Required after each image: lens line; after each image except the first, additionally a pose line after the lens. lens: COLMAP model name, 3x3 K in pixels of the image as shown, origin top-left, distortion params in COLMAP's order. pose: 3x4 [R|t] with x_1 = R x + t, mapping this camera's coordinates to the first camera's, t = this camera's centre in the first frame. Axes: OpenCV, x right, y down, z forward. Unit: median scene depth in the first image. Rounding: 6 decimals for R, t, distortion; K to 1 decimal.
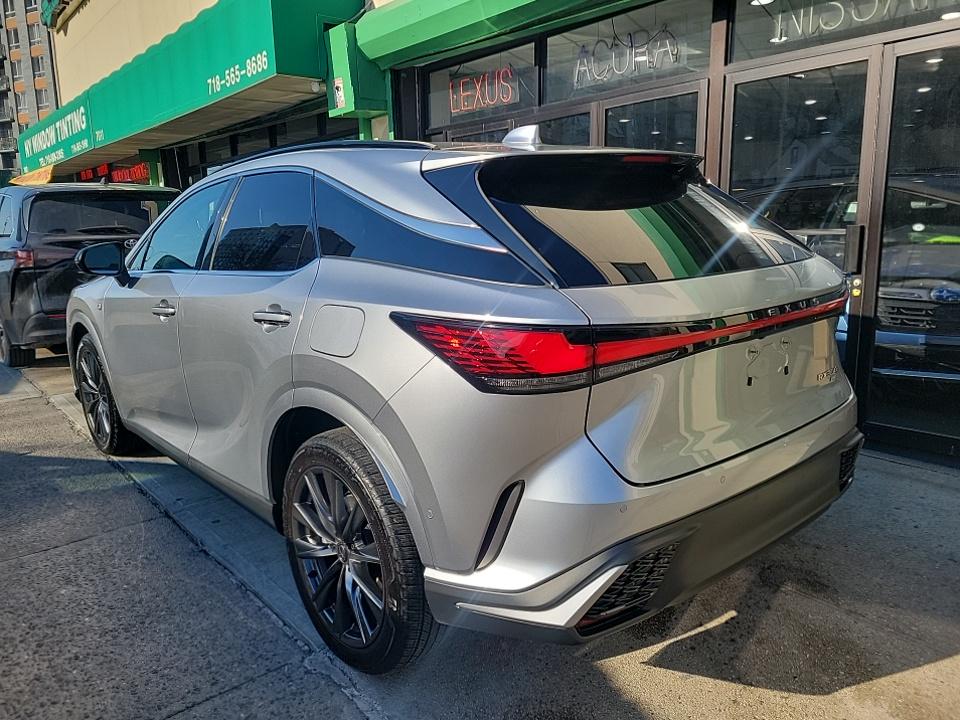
lens RADIAL K [[722.9, 0, 480.0], [0, 722.9, 360.0], [0, 0, 1]] dist [0.051197, -0.006198]
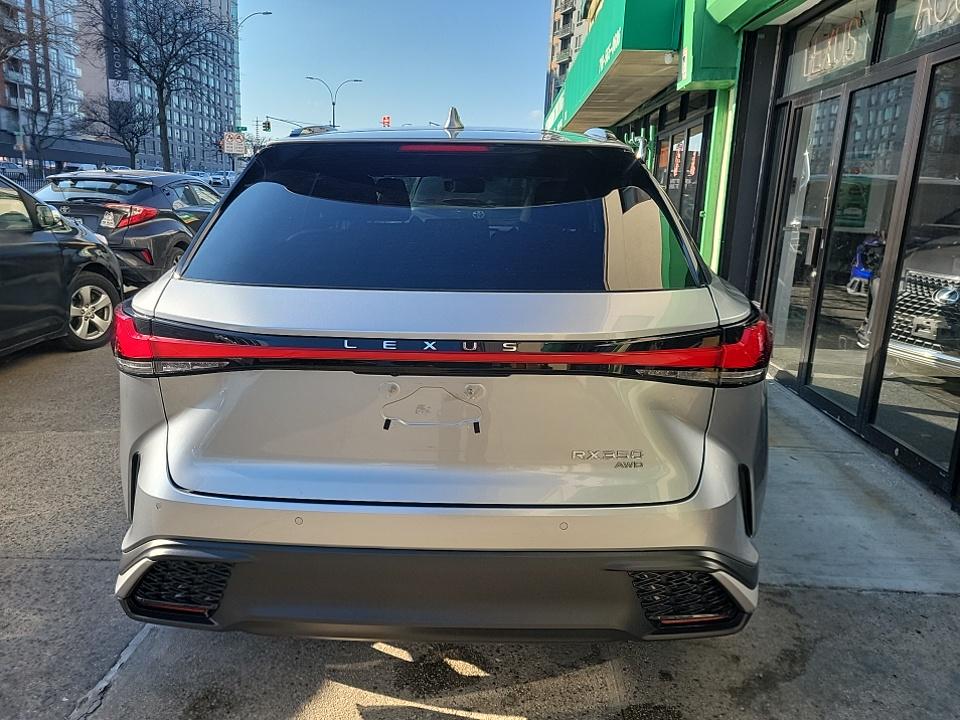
lens RADIAL K [[722.9, 0, 480.0], [0, 722.9, 360.0], [0, 0, 1]] dist [0.051197, -0.006198]
pose [[0.744658, 0.195076, -0.638303, 0.330942], [-0.173134, 0.980057, 0.097539, -0.048125], [0.644600, 0.037879, 0.763581, 0.154669]]
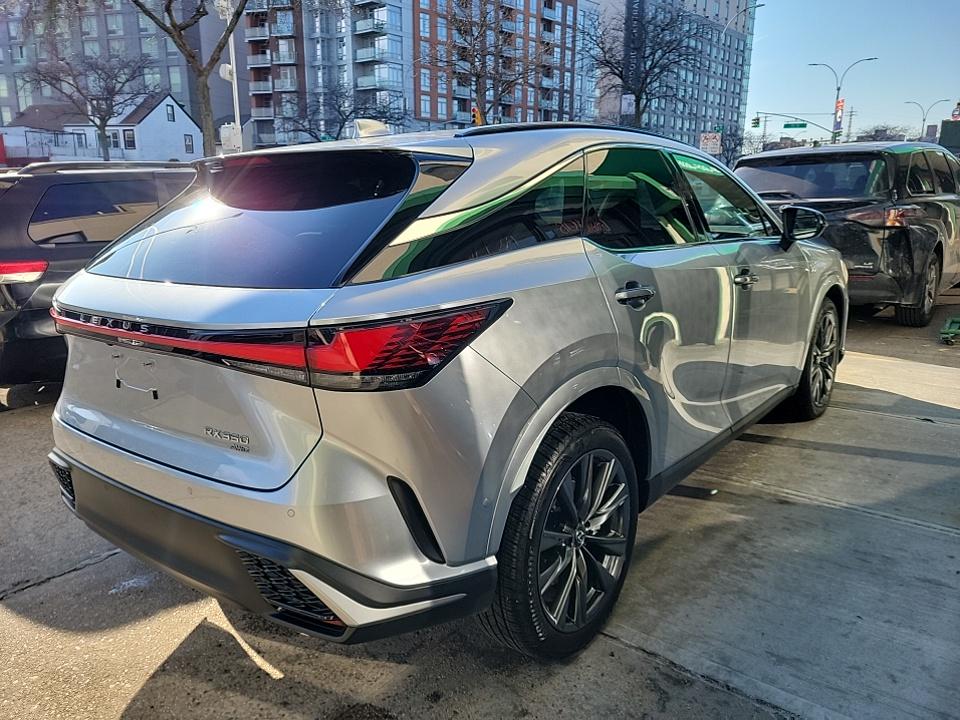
lens RADIAL K [[722.9, 0, 480.0], [0, 722.9, 360.0], [0, 0, 1]] dist [0.051197, -0.006198]
pose [[0.192467, 0.249643, -0.949018, 0.502908], [-0.181330, 0.959493, 0.215623, -0.111132], [0.964404, 0.130585, 0.229939, 0.436740]]
